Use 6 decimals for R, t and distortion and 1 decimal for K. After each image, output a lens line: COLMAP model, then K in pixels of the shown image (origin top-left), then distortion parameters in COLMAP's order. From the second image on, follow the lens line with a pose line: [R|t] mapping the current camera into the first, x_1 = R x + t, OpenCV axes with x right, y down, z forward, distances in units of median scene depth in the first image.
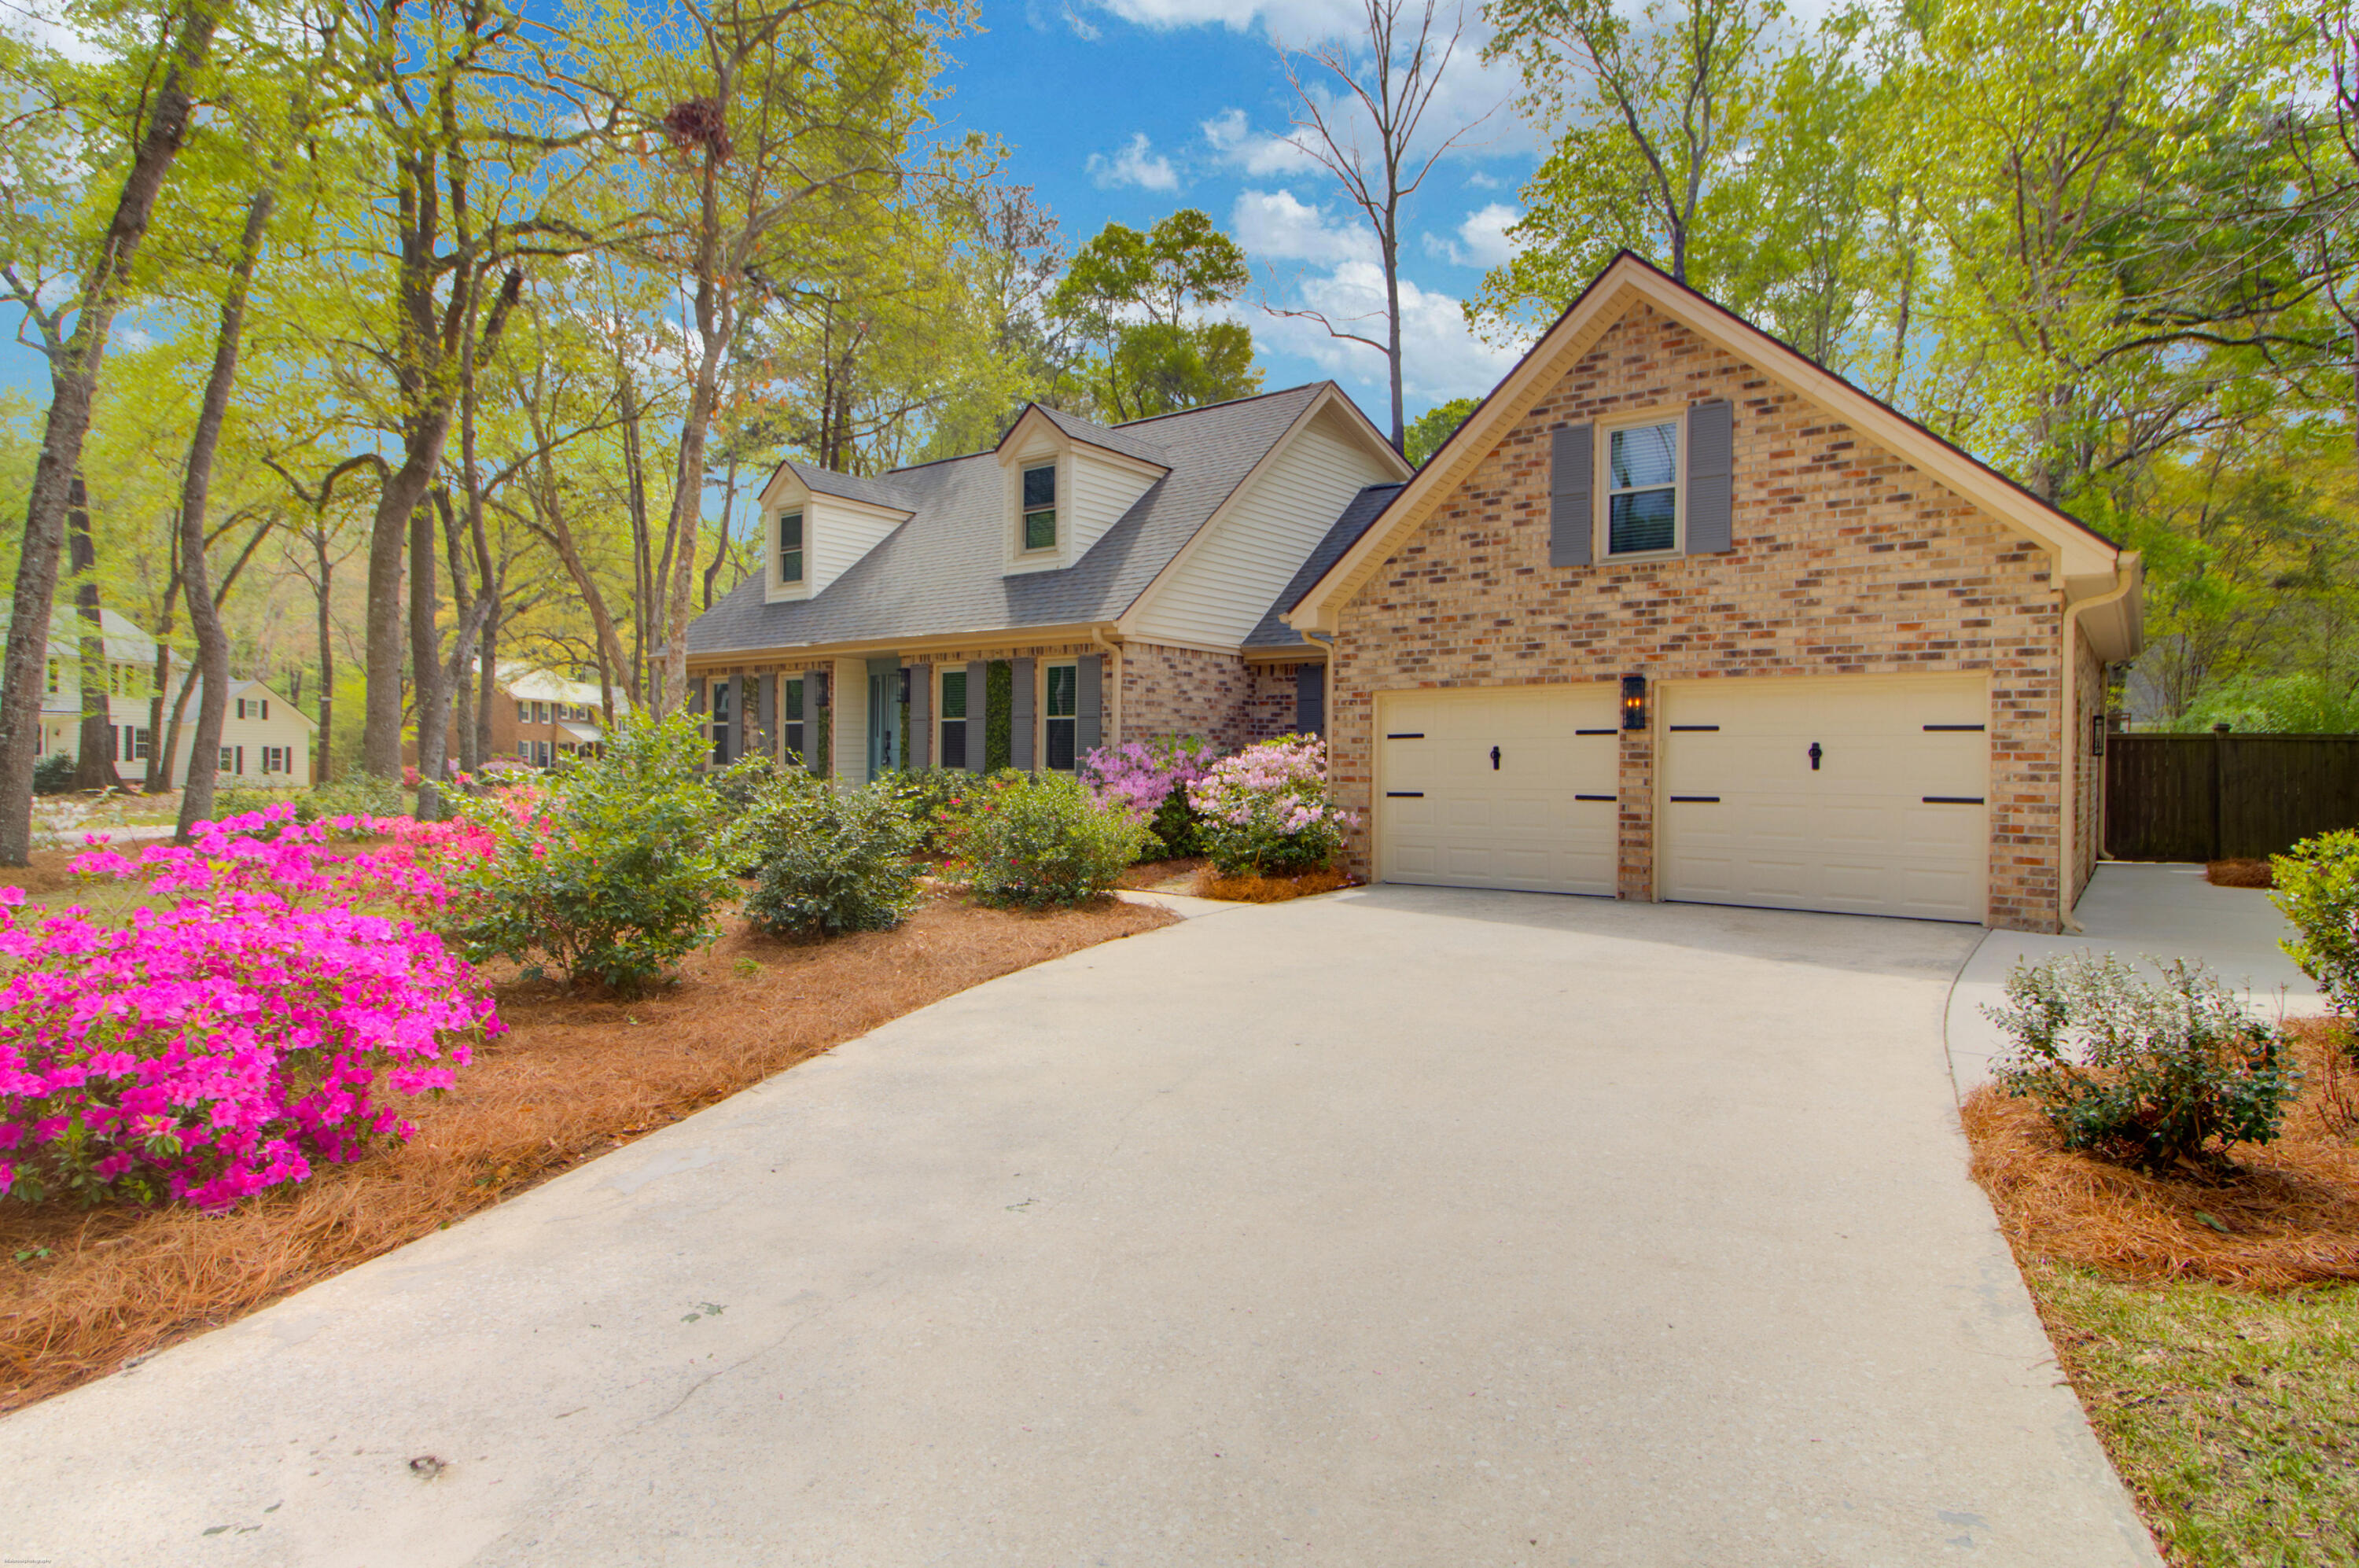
lens RADIAL K [[1265.0, 0, 1181.5], [0, 1265.0, 769.6], [0, 0, 1]] dist [0.004975, -0.015728]
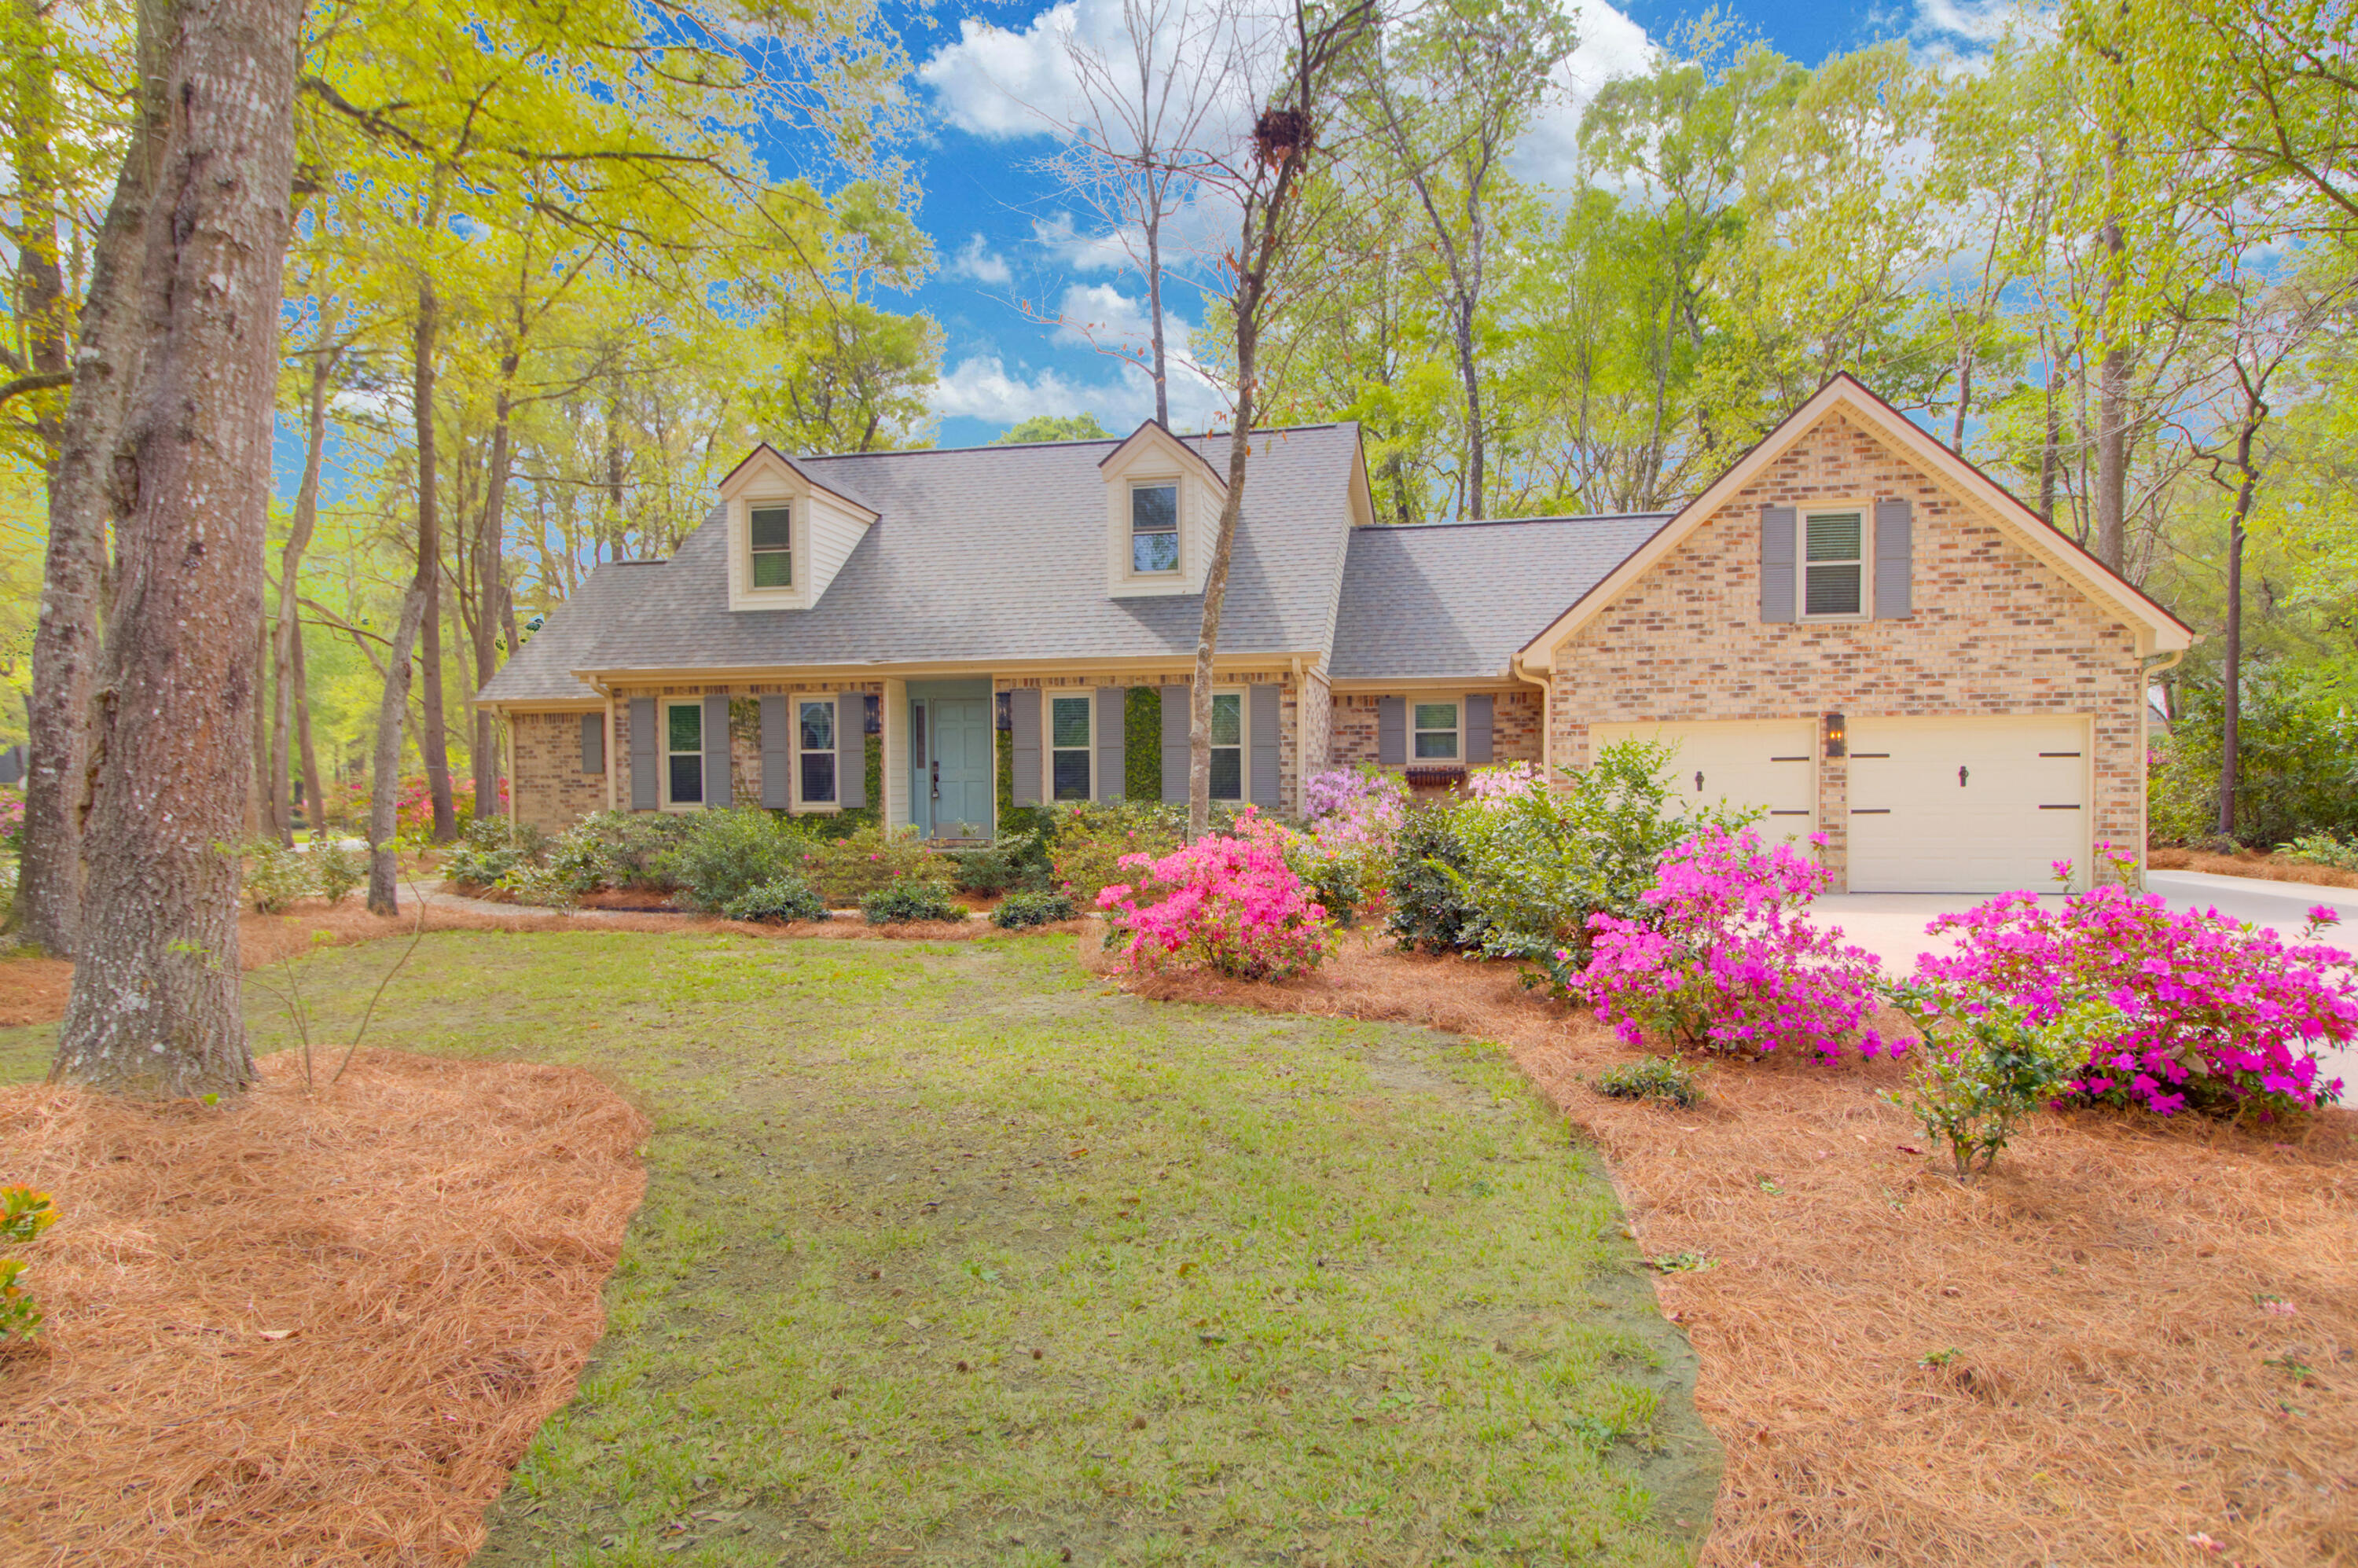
lens RADIAL K [[1341.9, 0, 1268.6], [0, 1341.9, 833.8], [0, 0, 1]] dist [0.005467, -0.020359]
pose [[0.893125, -0.028912, 0.448878, -0.724491], [0.017993, 0.999430, 0.028574, -0.003282], [-0.449448, -0.017444, 0.893136, 0.063040]]
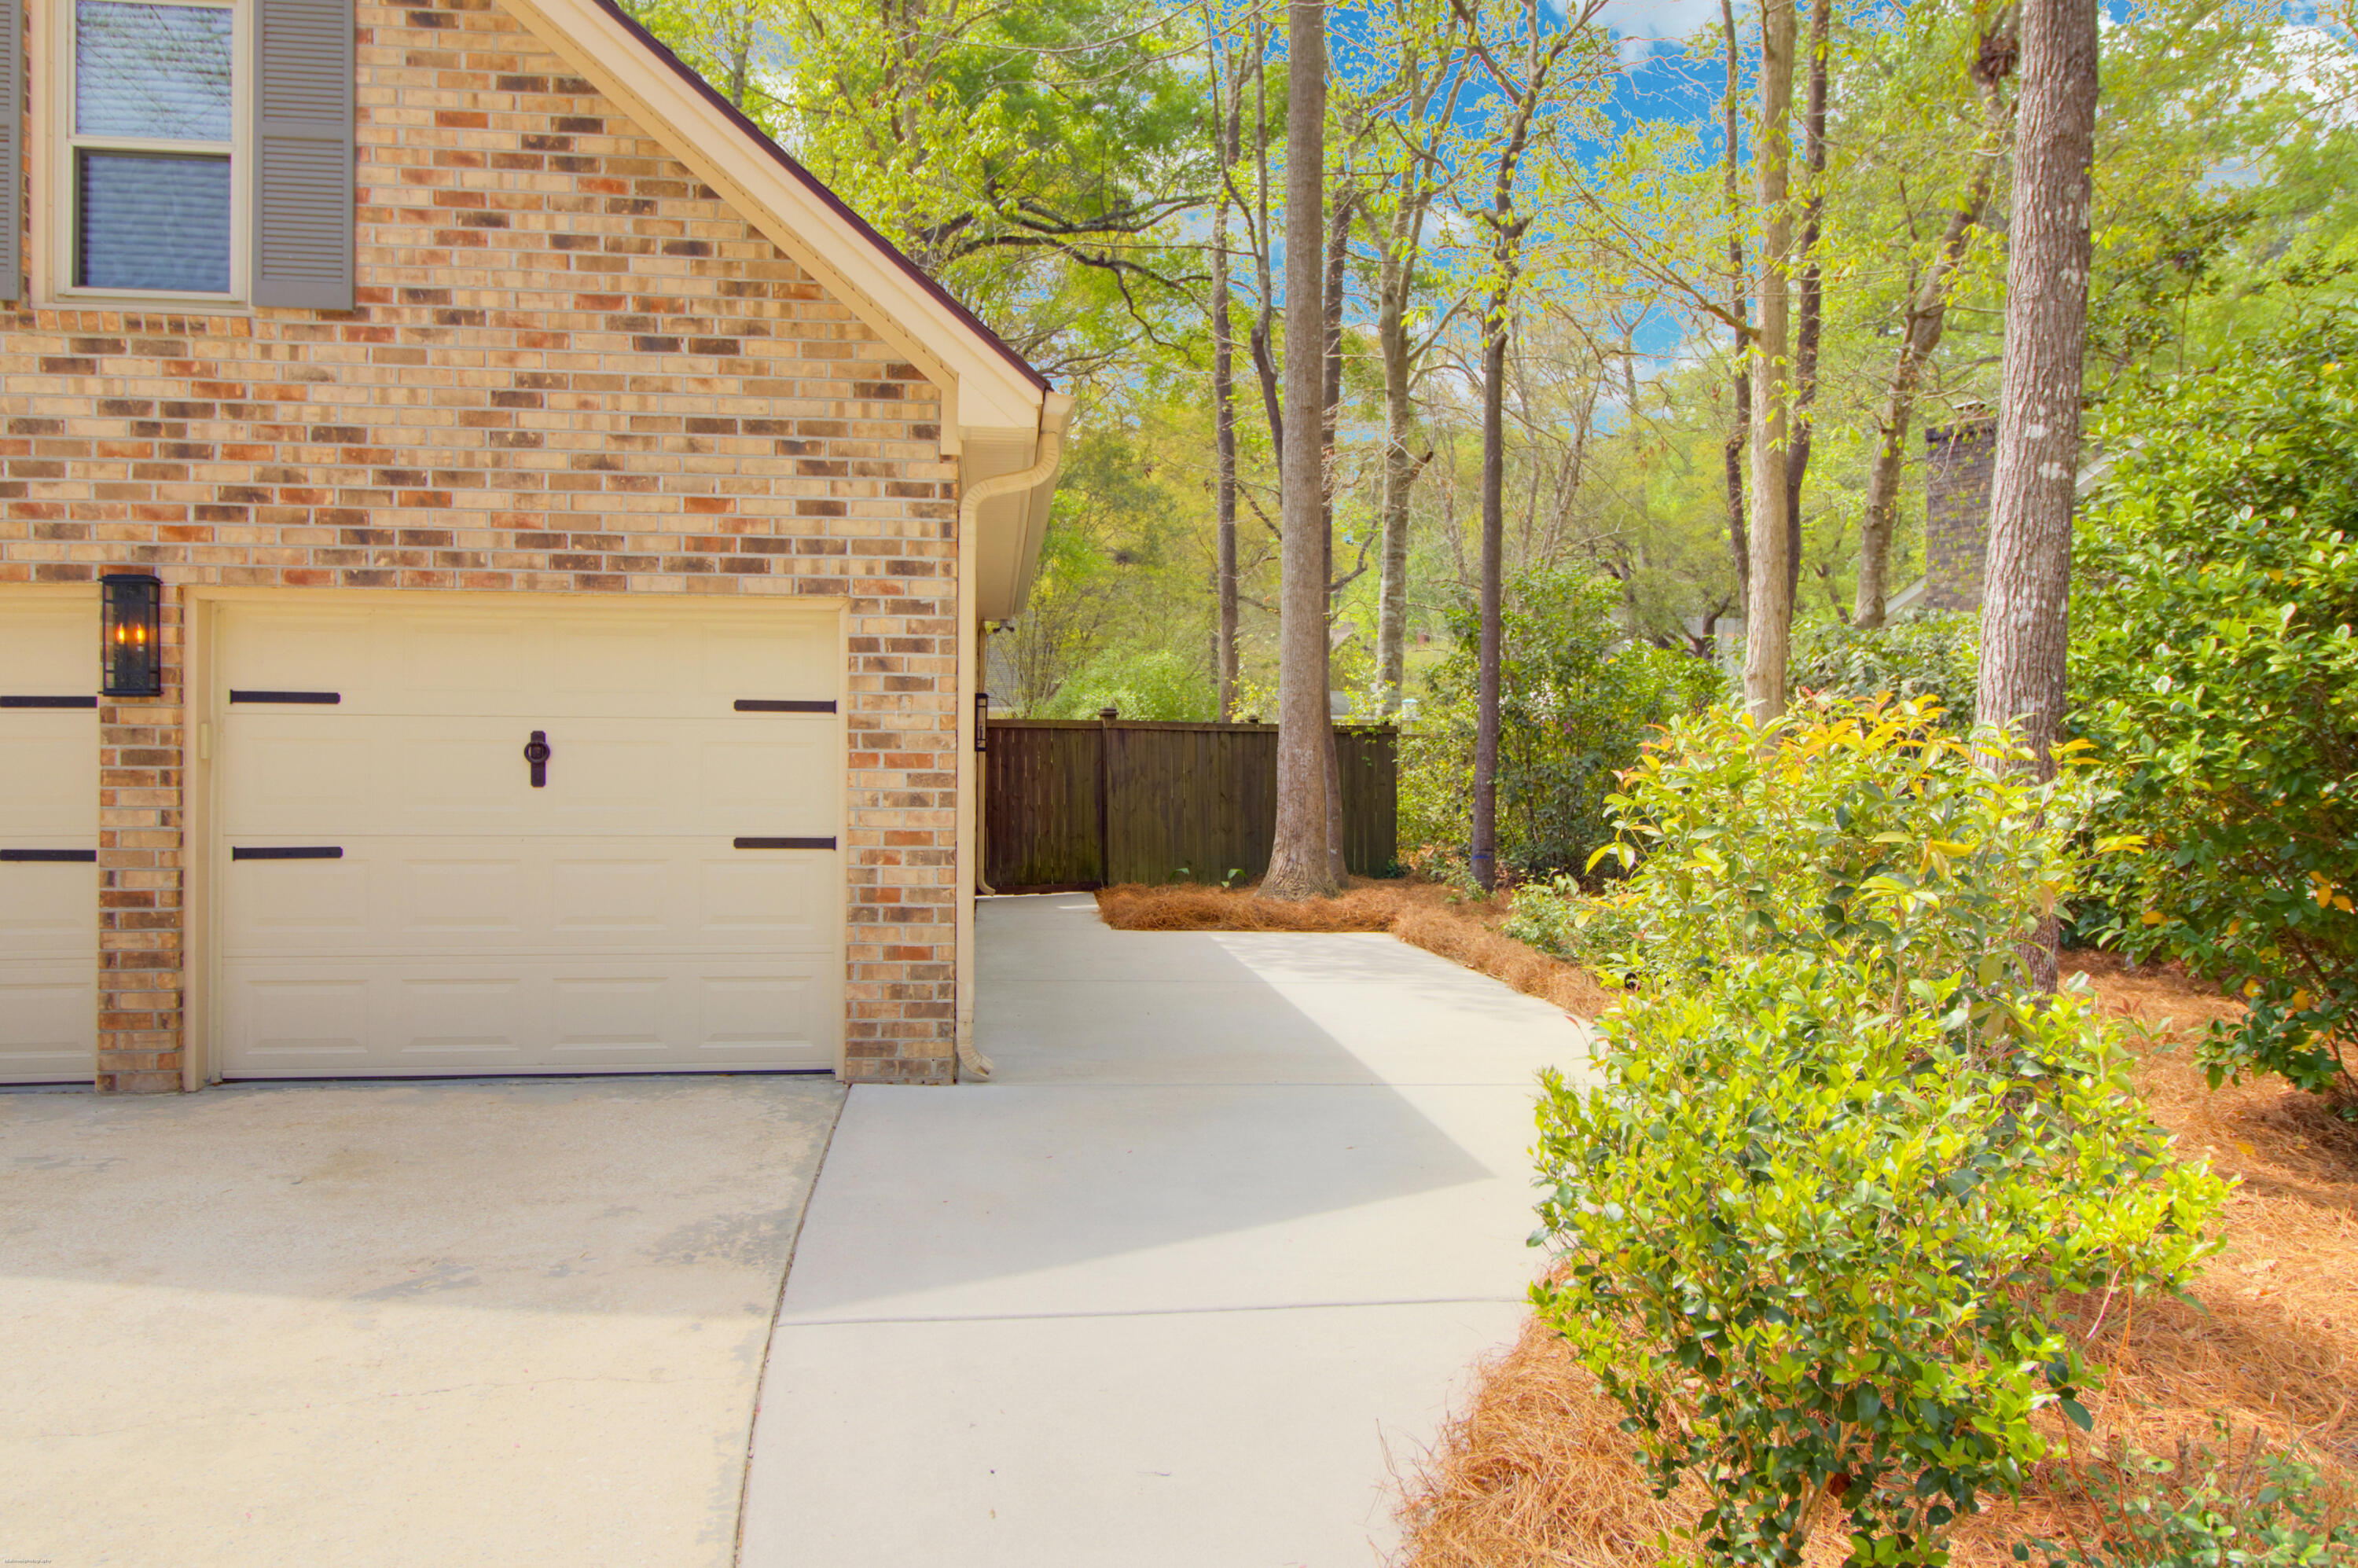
lens RADIAL K [[1646.7, 0, 1178.8], [0, 1646.7, 769.1], [0, 0, 1]] dist [0.008610, -0.004497]
pose [[0.718760, -0.008507, 0.695206, 0.217417], [0.004035, 0.999959, 0.008064, -0.009878], [-0.695247, -0.002990, 0.718765, 0.340283]]
